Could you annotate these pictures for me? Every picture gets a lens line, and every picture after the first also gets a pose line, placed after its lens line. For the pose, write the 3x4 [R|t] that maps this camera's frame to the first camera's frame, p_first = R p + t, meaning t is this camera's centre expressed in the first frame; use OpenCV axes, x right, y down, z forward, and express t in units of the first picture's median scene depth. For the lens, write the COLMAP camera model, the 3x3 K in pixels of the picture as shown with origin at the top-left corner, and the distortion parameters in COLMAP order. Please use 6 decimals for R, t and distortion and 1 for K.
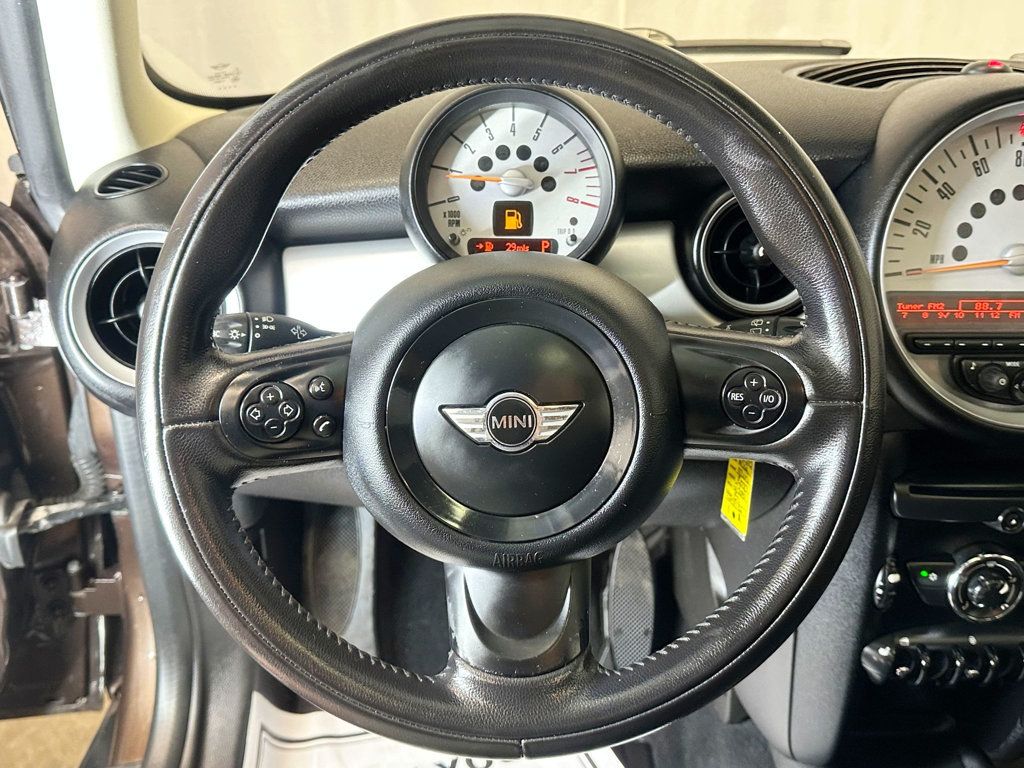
lens RADIAL K [[974.9, 0, 526.7], [0, 974.9, 368.3], [0, 0, 1]] dist [0.075233, 0.000000]
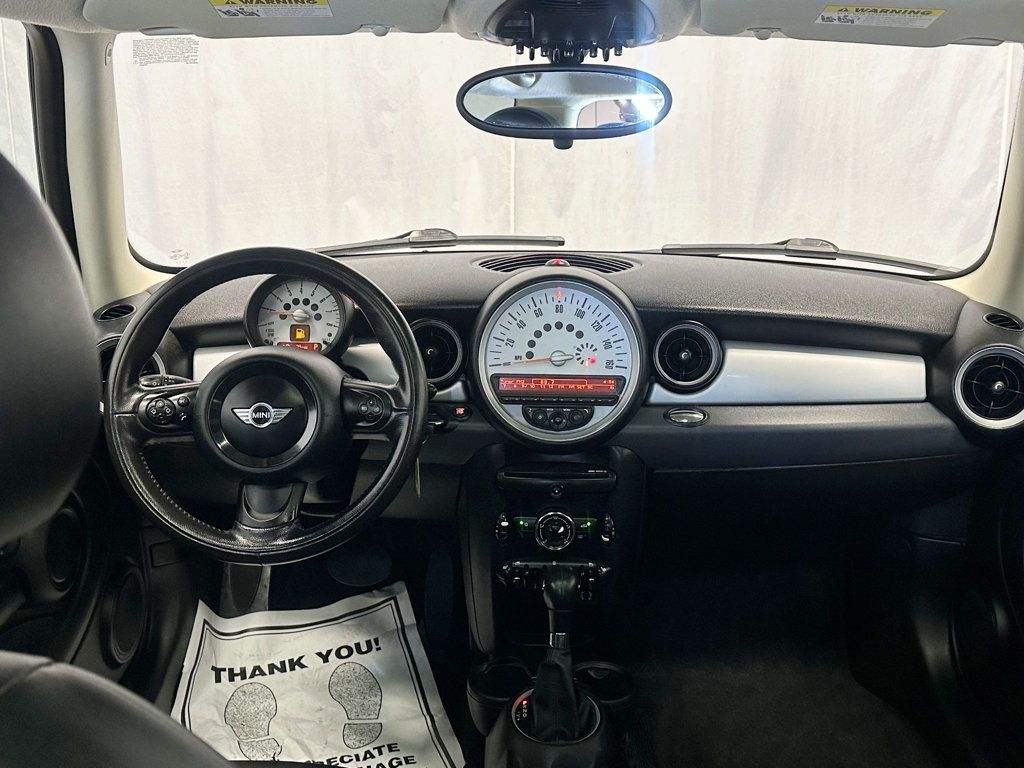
lens RADIAL K [[990.3, 0, 519.6], [0, 990.3, 378.6], [0, 0, 1]] dist [0.112461, 0.000000]
pose [[0.999246, 0.014210, -0.036124, 0.520610], [-0.018701, 0.991703, -0.127180, 0.196743], [0.034017, 0.127760, 0.991222, -1.034909]]
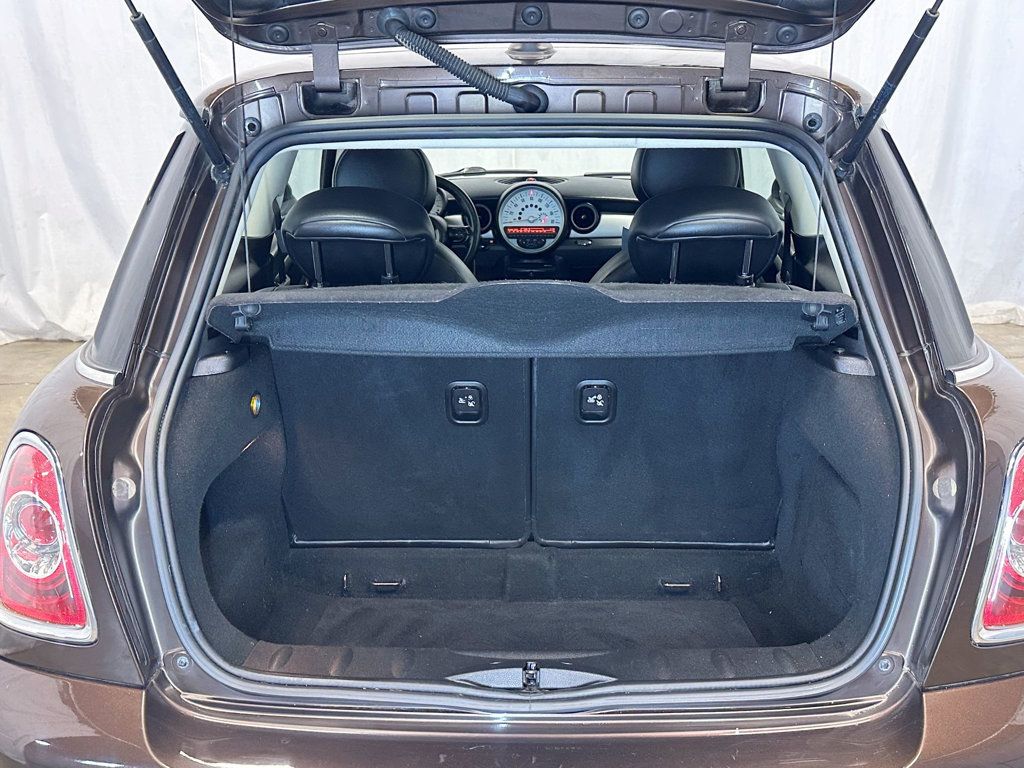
lens RADIAL K [[990.3, 0, 519.7], [0, 990.3, 386.0], [0, 0, 1]] dist [0.112461, 0.000000]
pose [[0.998952, -0.001189, -0.045761, 0.700540], [-0.001862, 0.997780, -0.066572, 1.091897], [0.045739, 0.066587, 0.996732, -4.031587]]
